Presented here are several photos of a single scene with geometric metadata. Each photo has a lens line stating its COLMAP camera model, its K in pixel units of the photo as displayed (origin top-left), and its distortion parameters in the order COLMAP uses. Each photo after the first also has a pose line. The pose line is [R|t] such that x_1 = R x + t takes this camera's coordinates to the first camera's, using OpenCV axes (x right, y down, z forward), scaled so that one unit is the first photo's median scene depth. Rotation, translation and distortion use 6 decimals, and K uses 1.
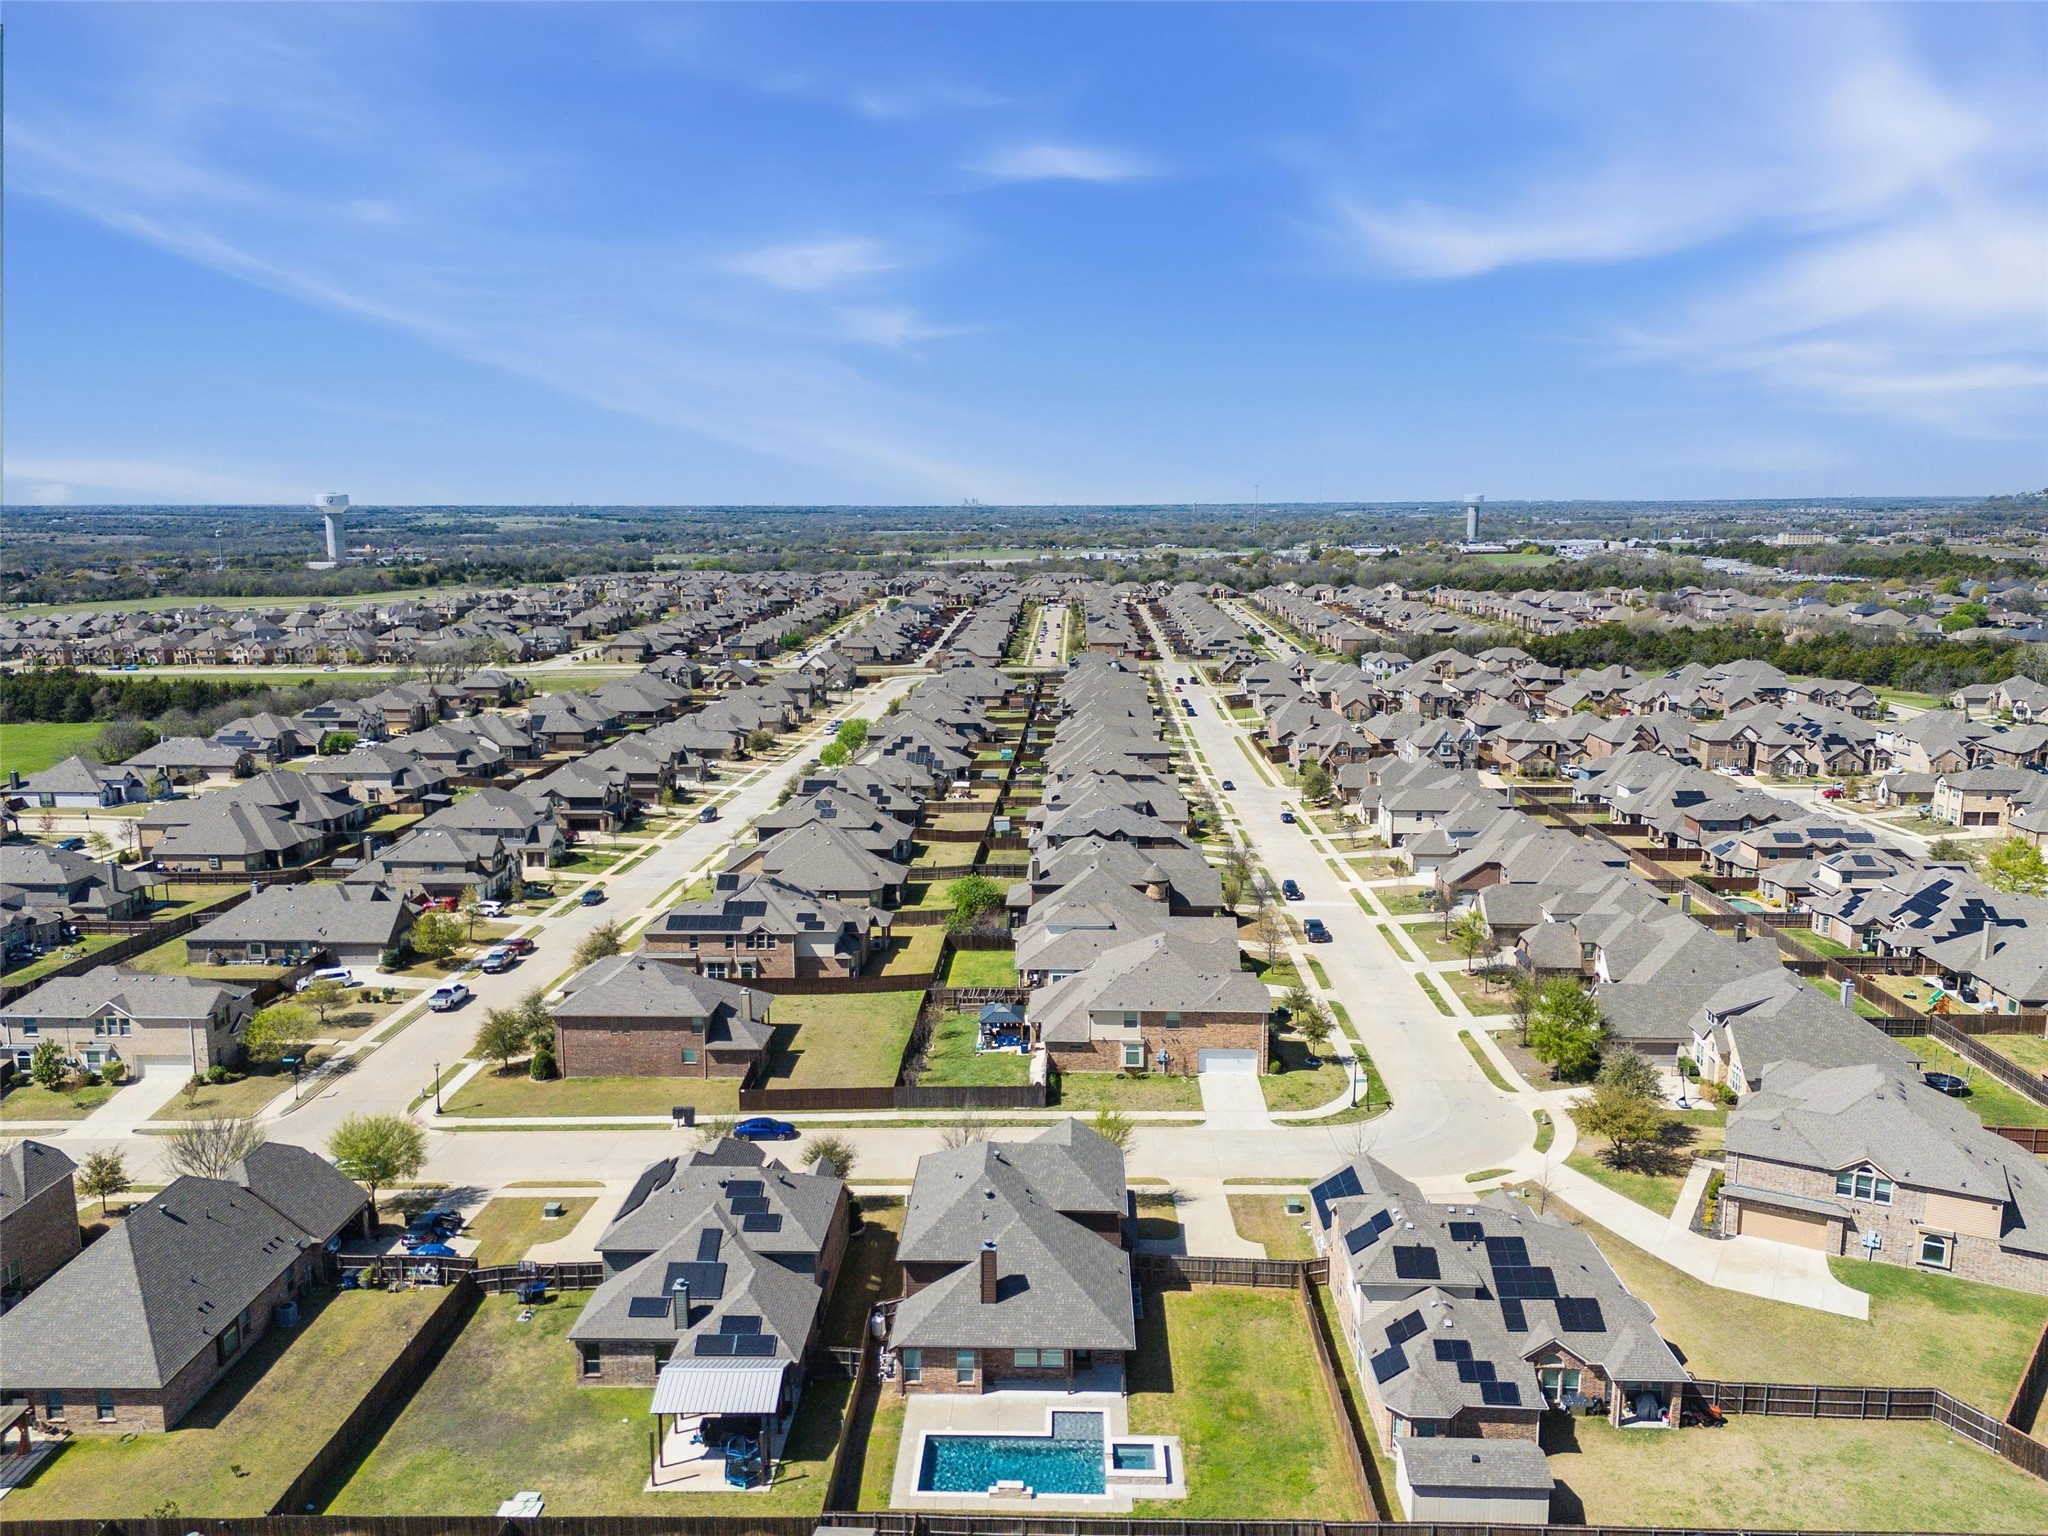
lens RADIAL K [[1500.3, 0, 1011.9], [0, 1500.3, 752.5], [0, 0, 1]] dist [0.078853, -0.059162]
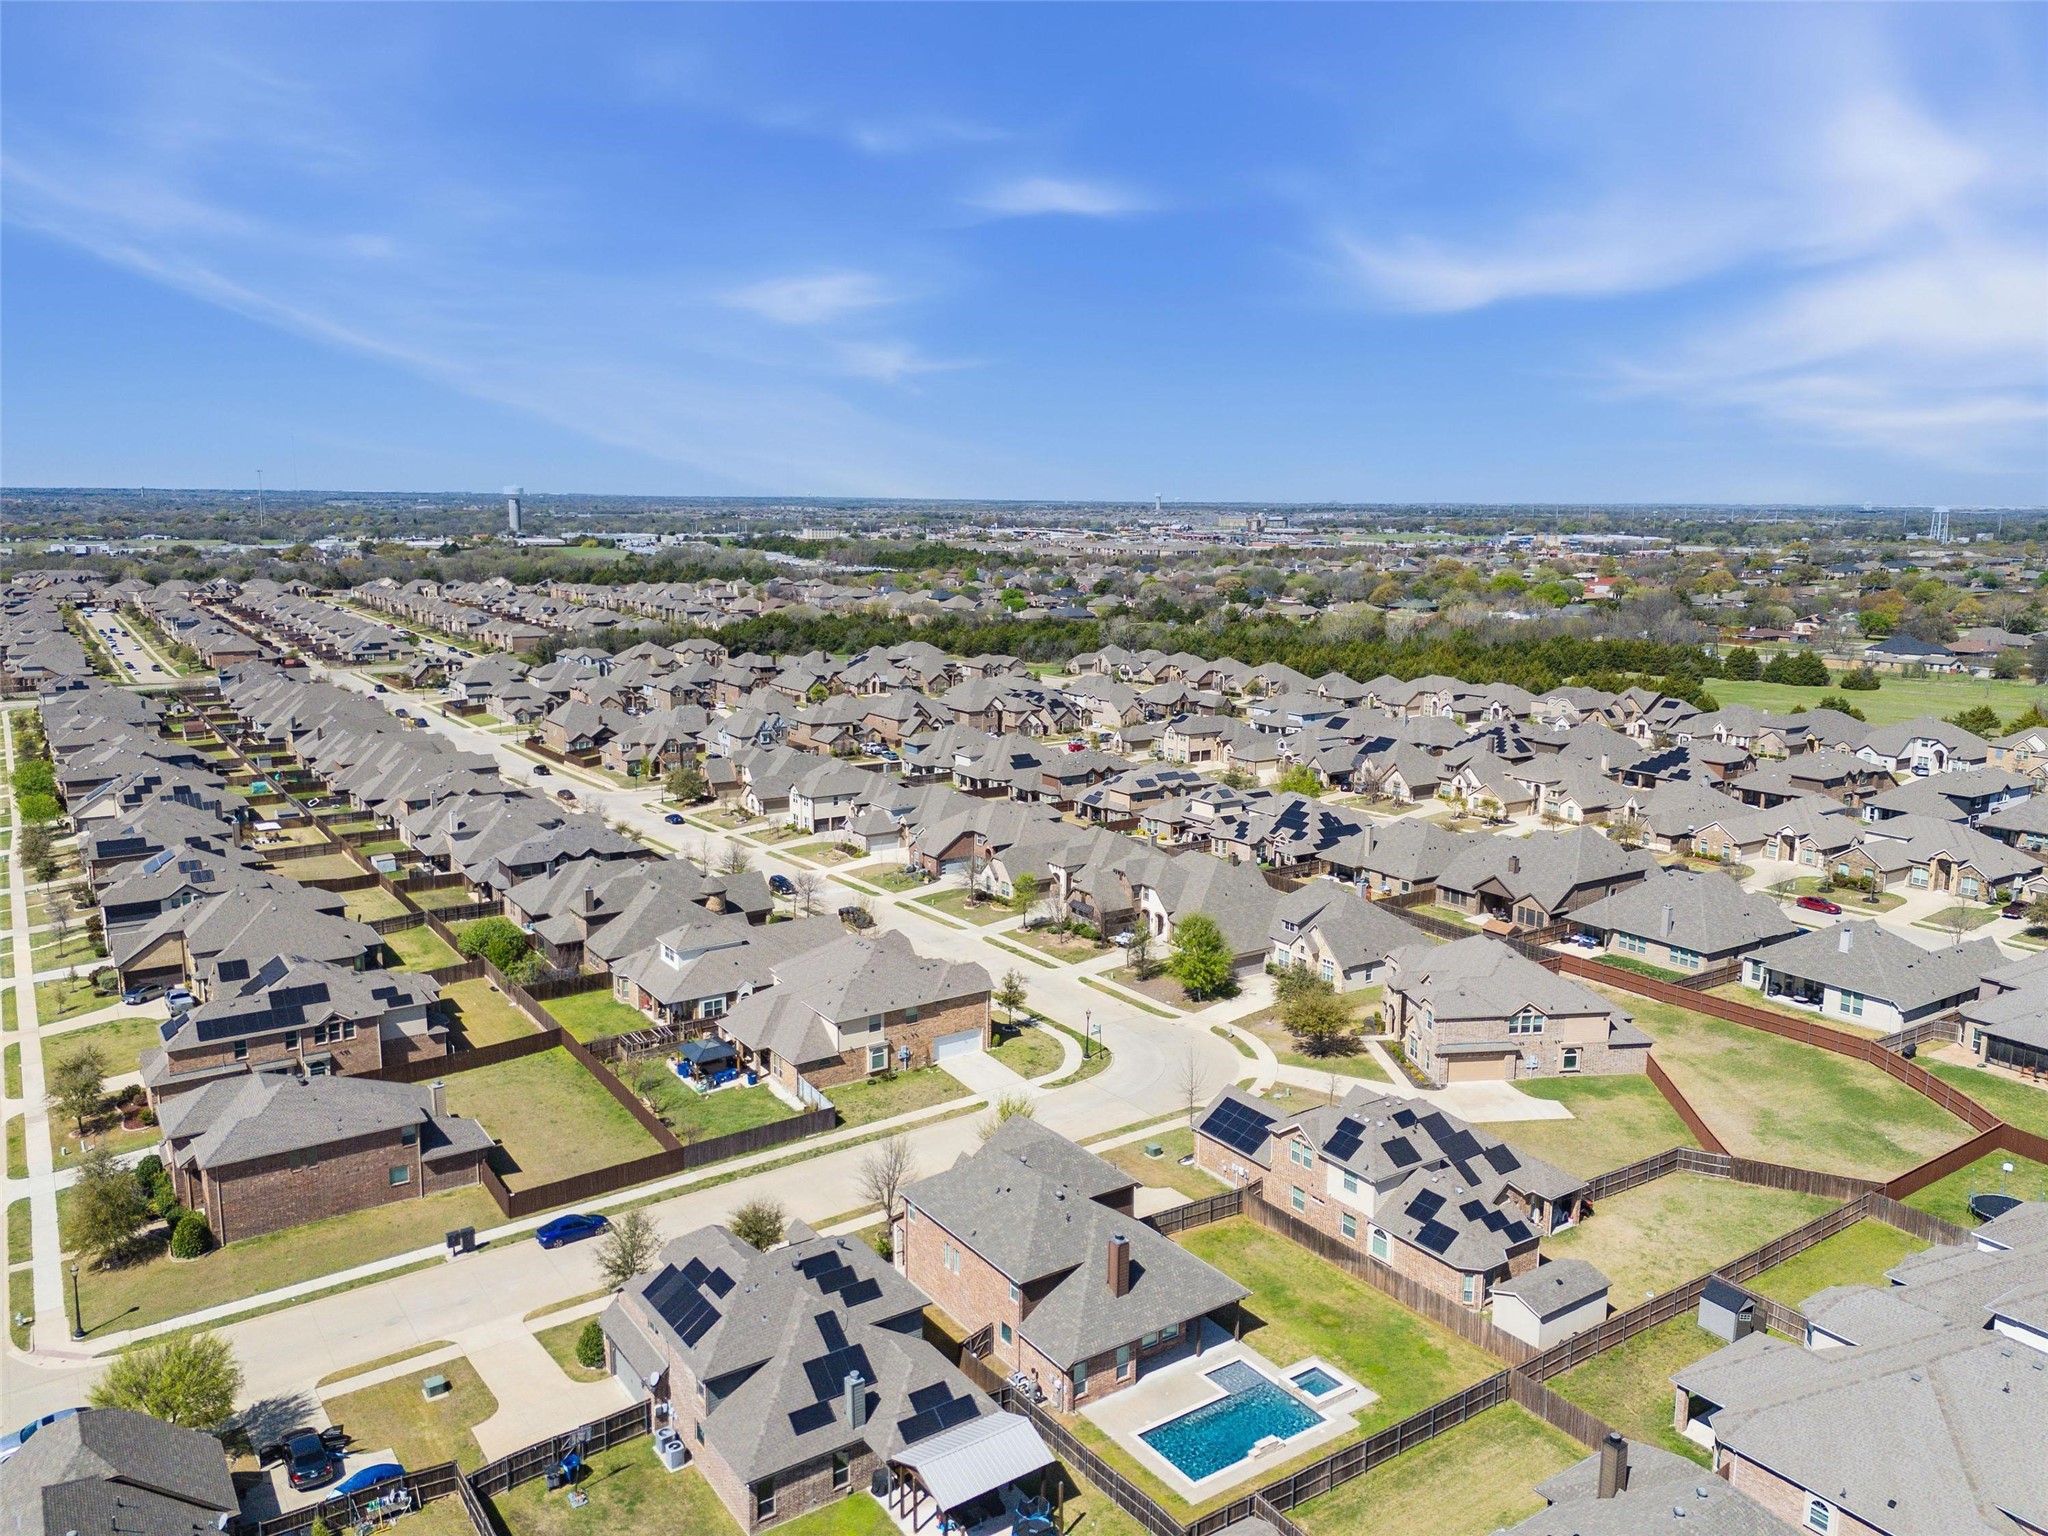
lens RADIAL K [[1500.3, 0, 1017.9], [0, 1500.3, 766.4], [0, 0, 1]] dist [0.078853, -0.059162]
pose [[0.806639, -0.093705, 0.583569, -0.406220], [0.085754, 0.995460, 0.041310, -0.023657], [-0.584790, 0.016721, 0.811012, 0.137959]]
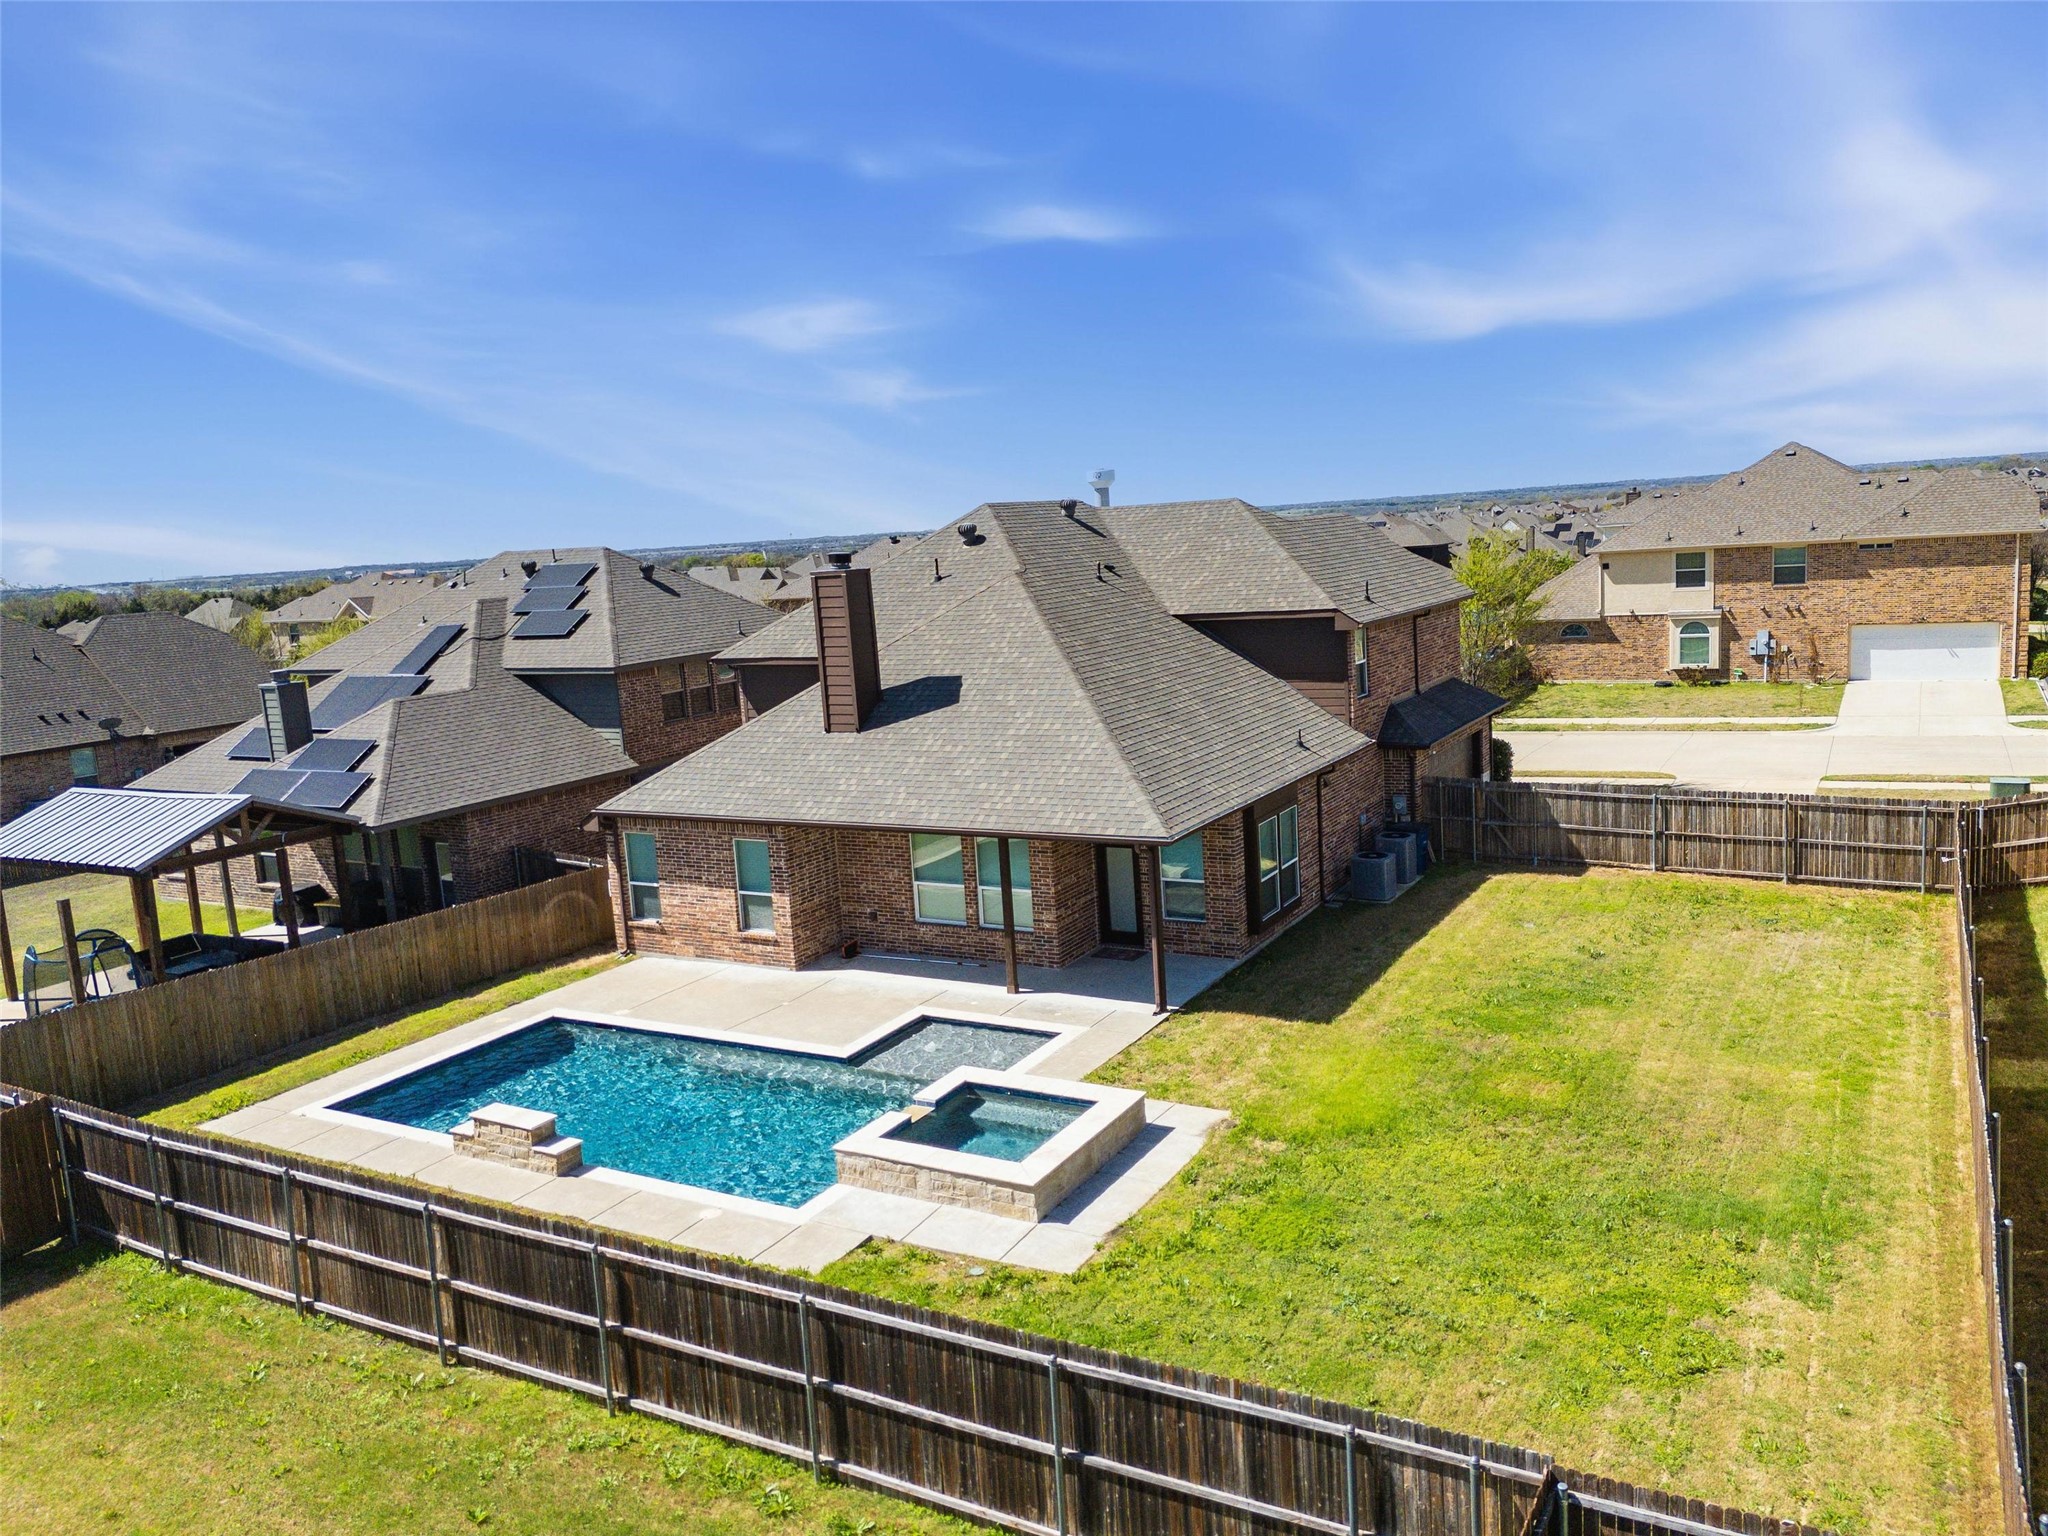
lens RADIAL K [[1500.3, 0, 1022.8], [0, 1500.3, 760.1], [0, 0, 1]] dist [0.078853, -0.059162]
pose [[0.882503, 0.027719, -0.469488, 0.120595], [-0.021186, 0.999591, 0.019193, 0.233853], [0.469829, -0.006991, 0.882730, 0.457881]]
